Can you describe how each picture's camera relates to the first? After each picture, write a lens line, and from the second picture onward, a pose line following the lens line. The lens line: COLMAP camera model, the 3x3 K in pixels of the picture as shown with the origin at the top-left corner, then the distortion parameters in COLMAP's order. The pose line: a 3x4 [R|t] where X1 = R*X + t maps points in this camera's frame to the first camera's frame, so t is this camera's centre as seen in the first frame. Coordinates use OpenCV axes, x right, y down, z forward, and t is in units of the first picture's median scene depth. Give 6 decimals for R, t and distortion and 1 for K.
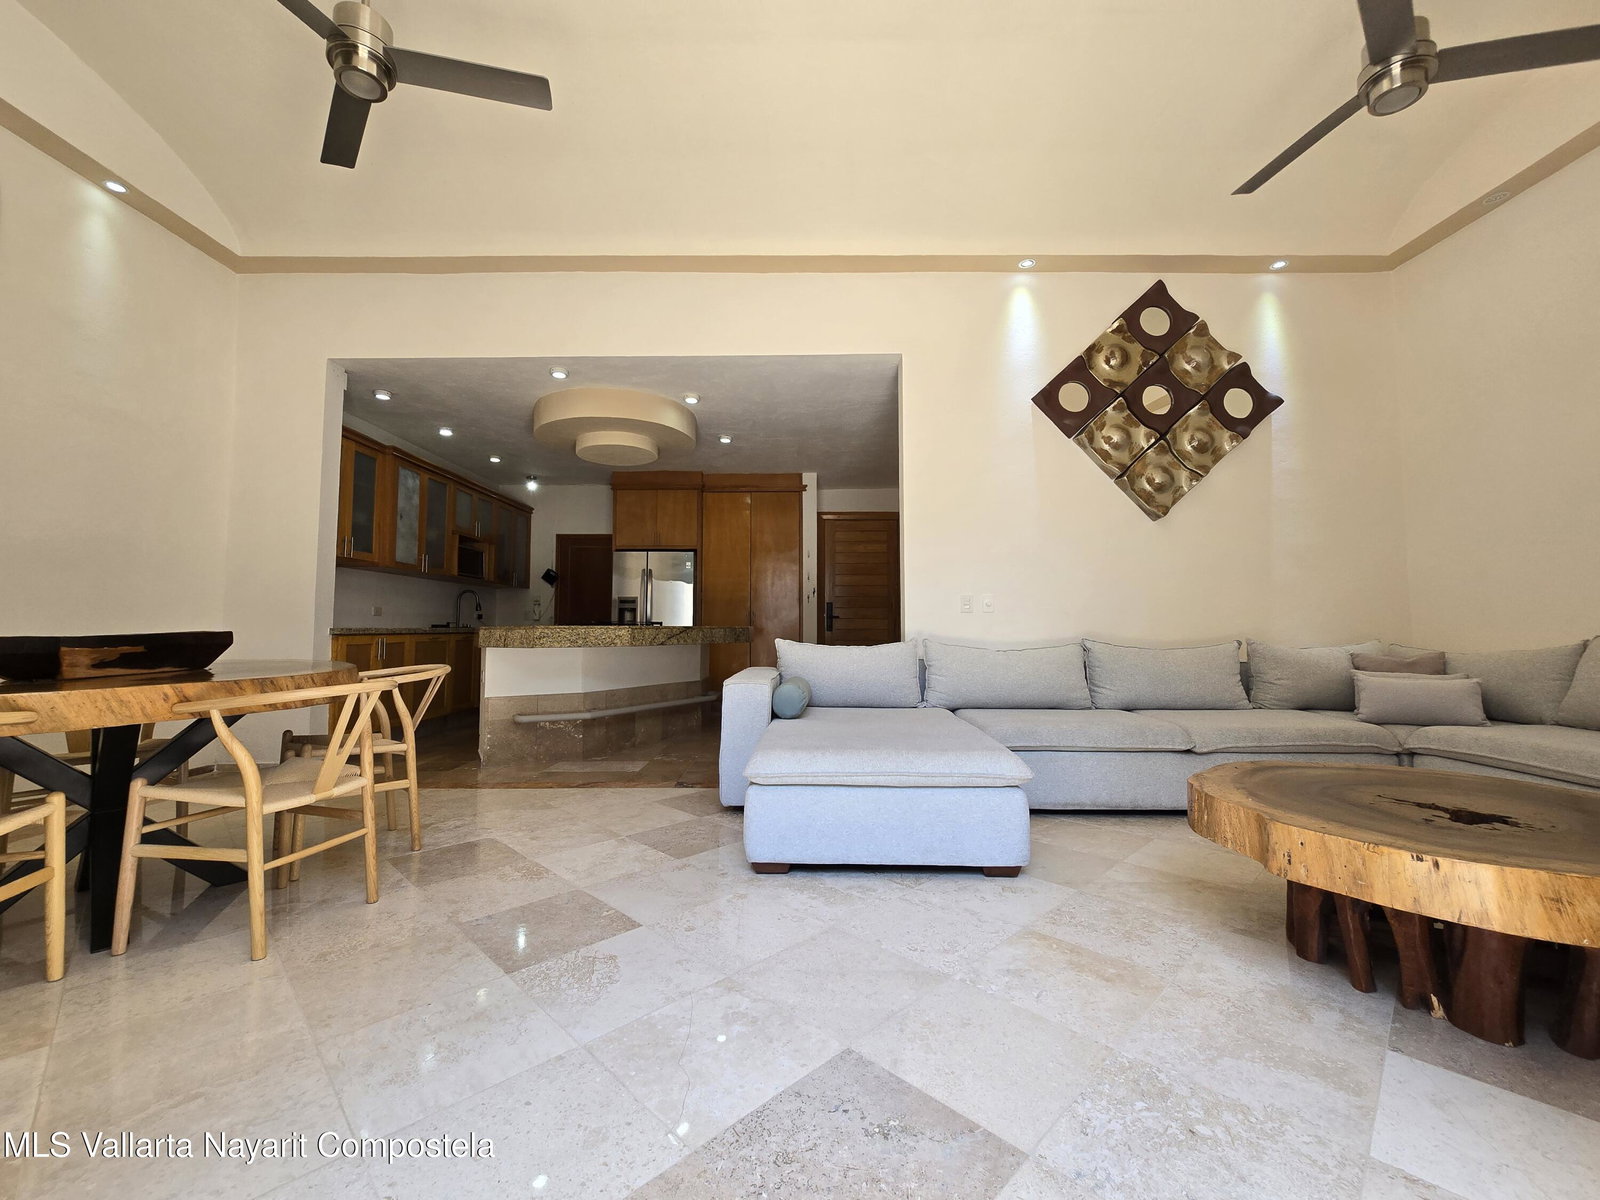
lens RADIAL K [[666.9, 0, 799.7], [0, 666.9, 589.0], [0, 0, 1]] dist [-0.000229, -0.000042]
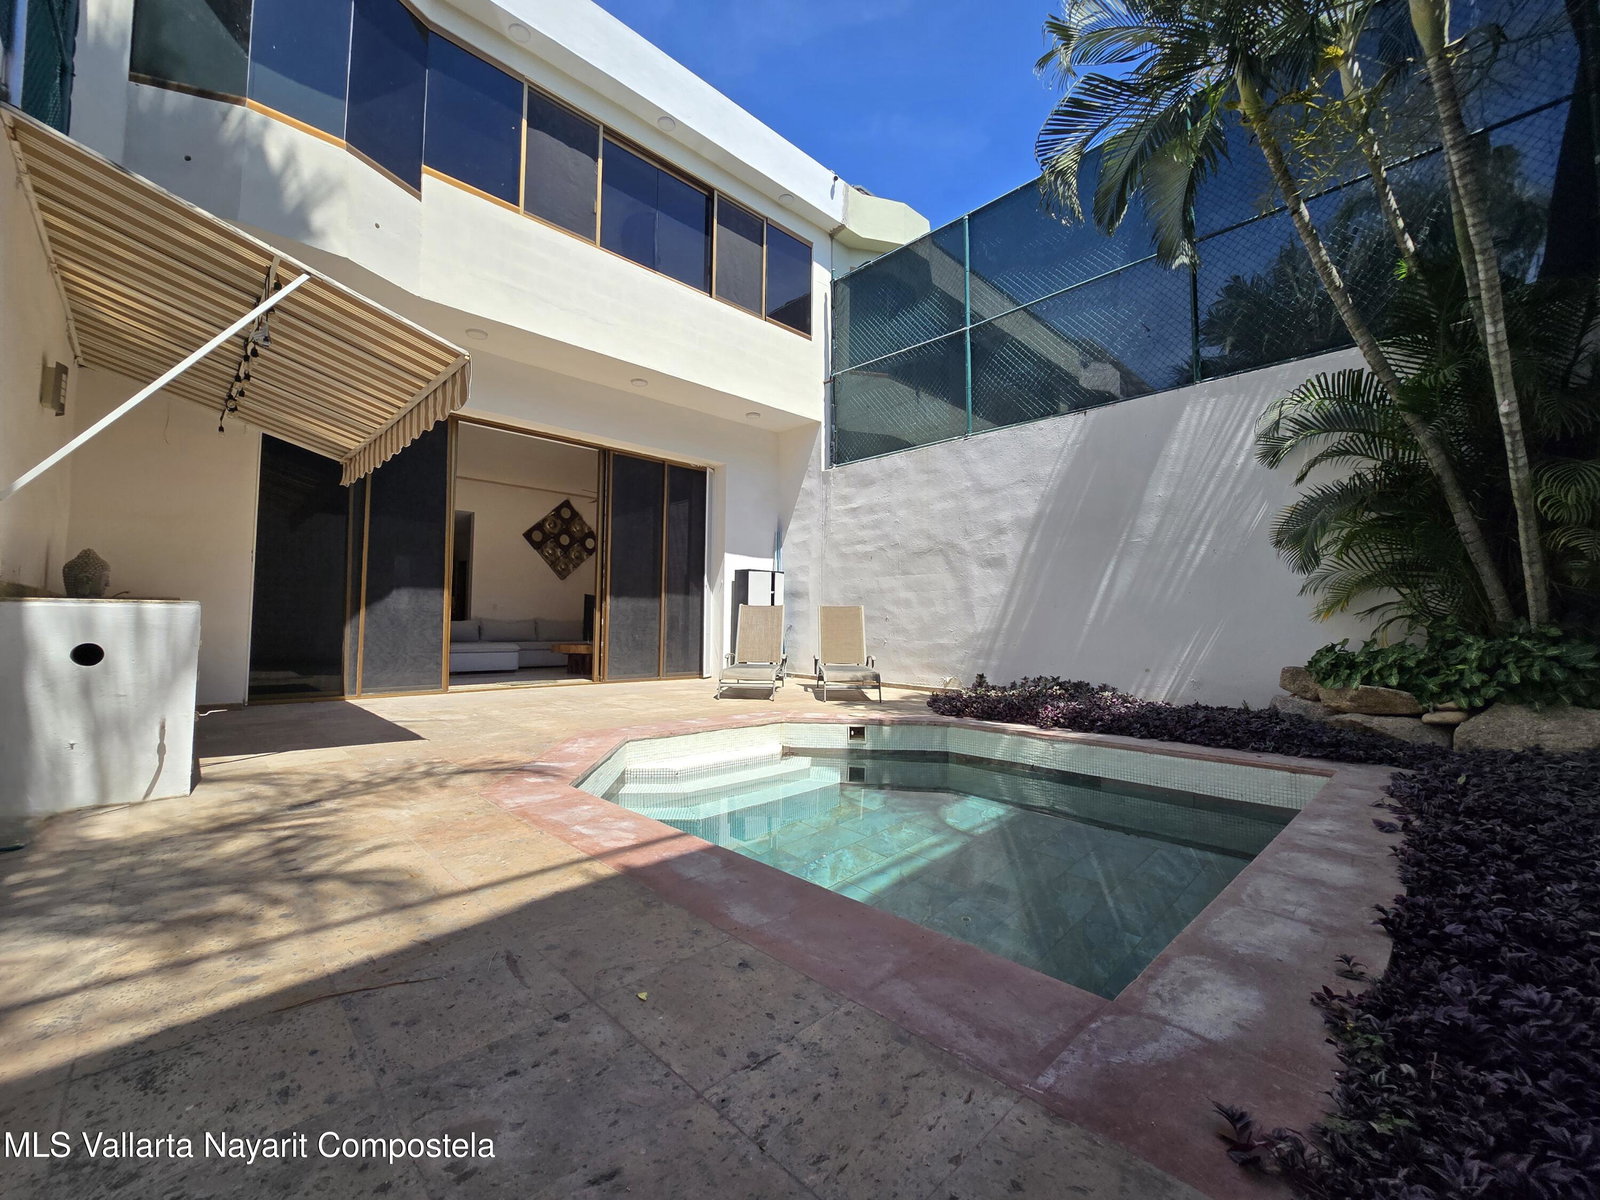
lens RADIAL K [[653.0, 0, 800.0], [0, 653.0, 600.0], [0, 0, 1]] dist [-0.007059, -0.000152]
pose [[0.708556, 0.034140, 0.704829, -0.773830], [-0.057268, 0.998316, 0.009215, -0.100339], [-0.703327, -0.046893, 0.709318, -1.838642]]
